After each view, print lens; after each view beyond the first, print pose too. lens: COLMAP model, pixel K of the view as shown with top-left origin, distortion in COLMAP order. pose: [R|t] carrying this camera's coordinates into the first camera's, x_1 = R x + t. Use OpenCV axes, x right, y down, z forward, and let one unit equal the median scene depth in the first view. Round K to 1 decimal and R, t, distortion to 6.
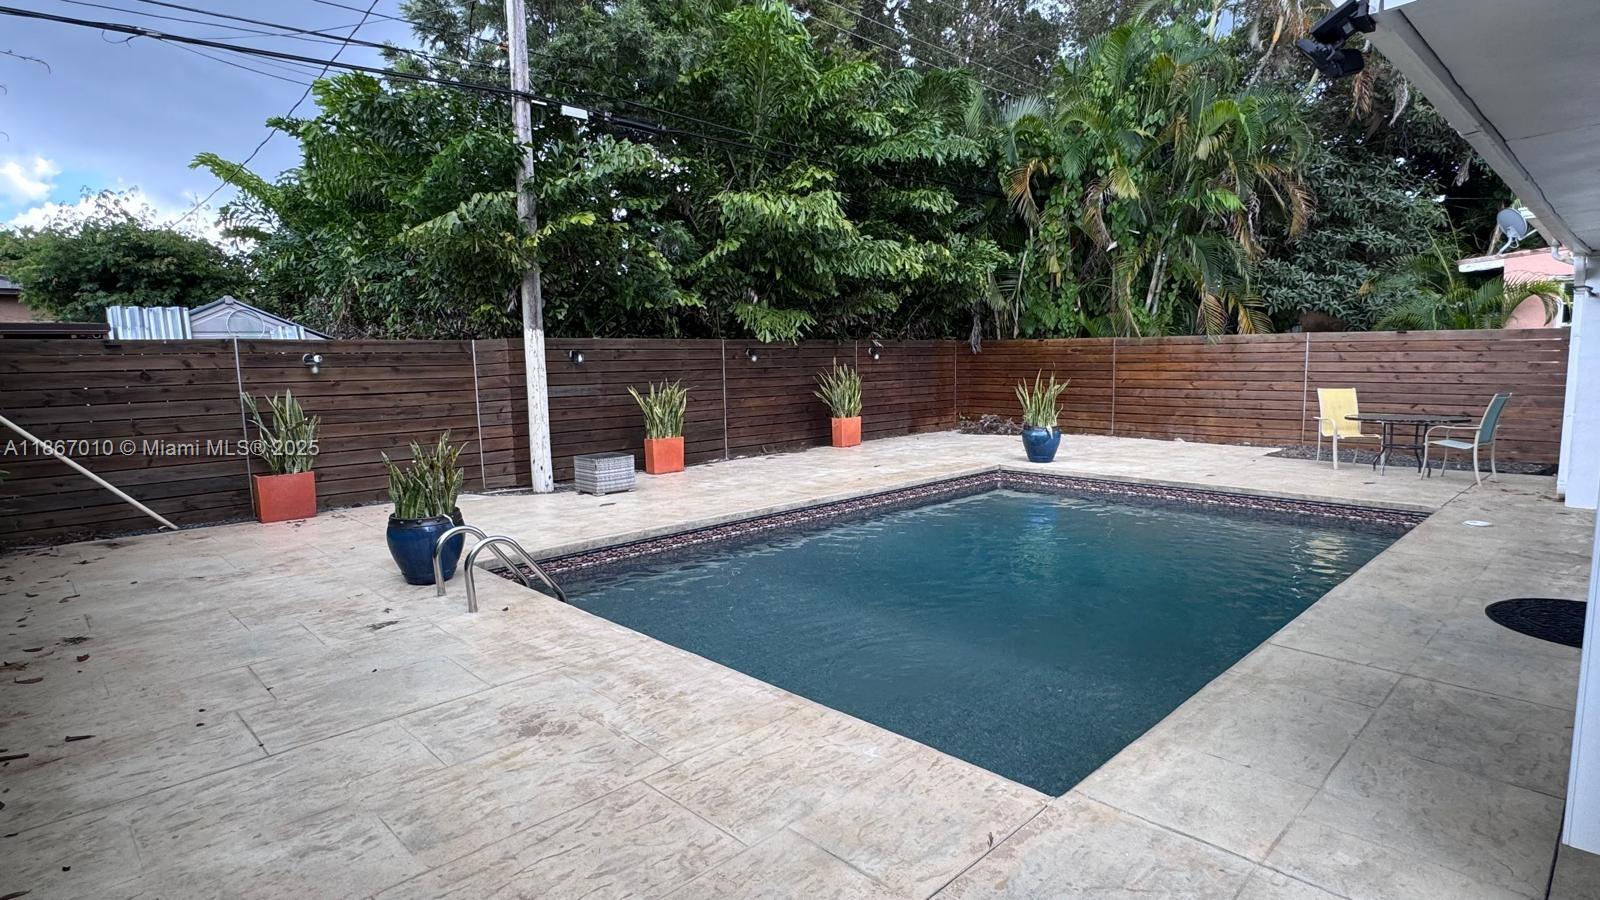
lens RADIAL K [[823.5, 0, 800.0], [0, 823.5, 450.0], [0, 0, 1]] dist [-0.003217, -0.000720]
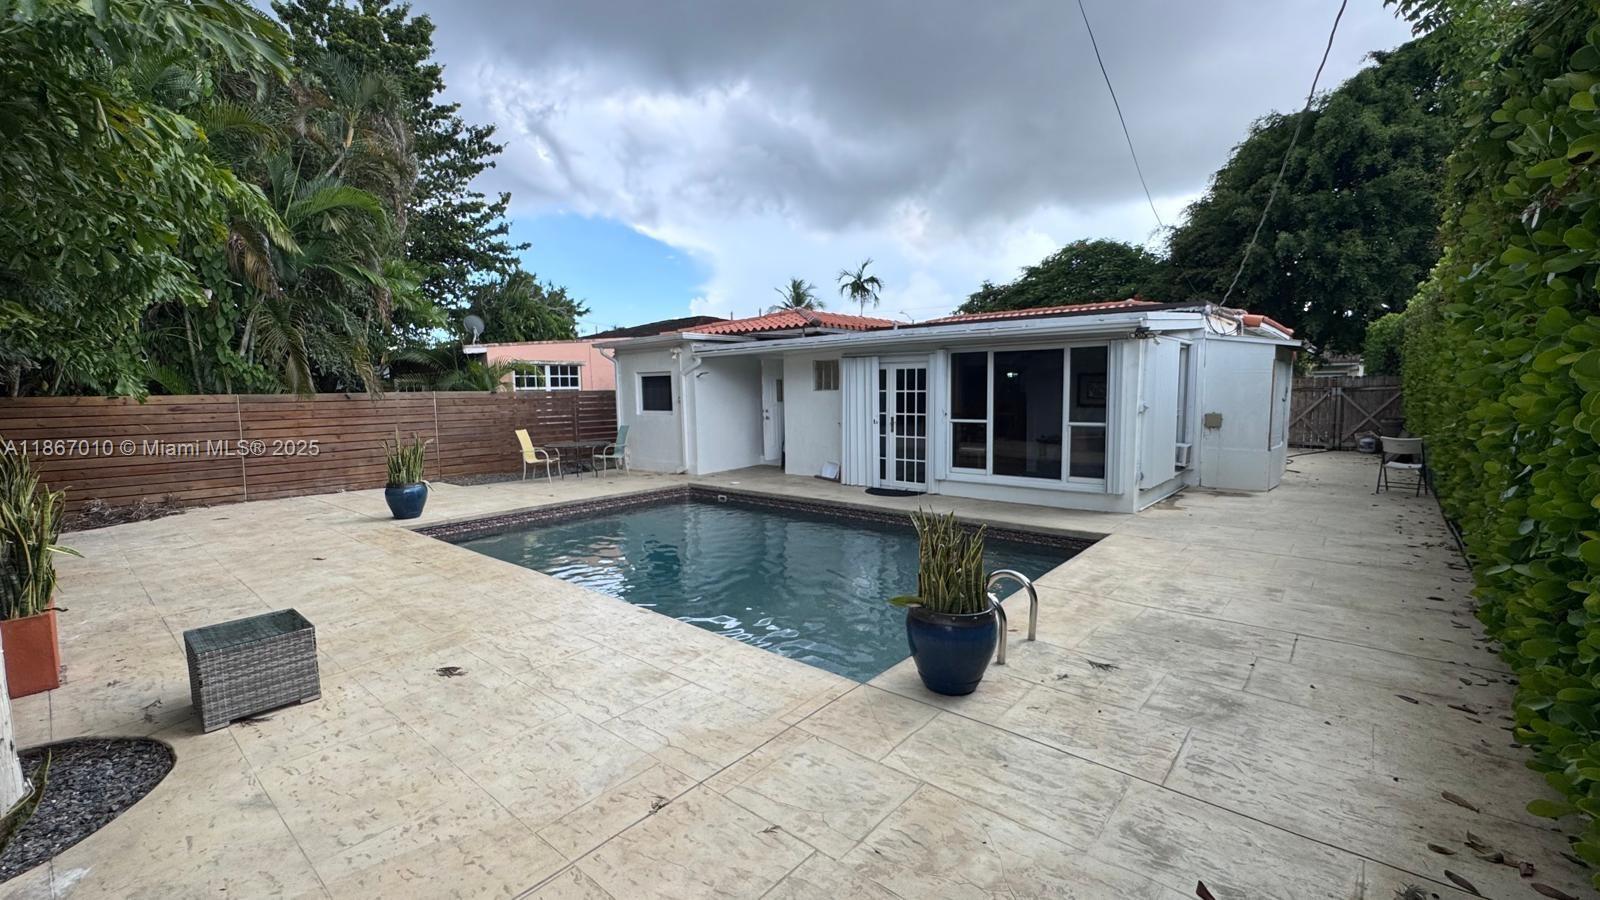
lens RADIAL K [[650.4, 0, 800.0], [0, 650.4, 450.0], [0, 0, 1]] dist [-0.005732, -0.000333]
pose [[-0.069178, -0.077919, 0.994557, -1.421652], [0.134516, 0.987112, 0.086692, -0.196265], [-0.988494, 0.139781, -0.057805, 1.545517]]
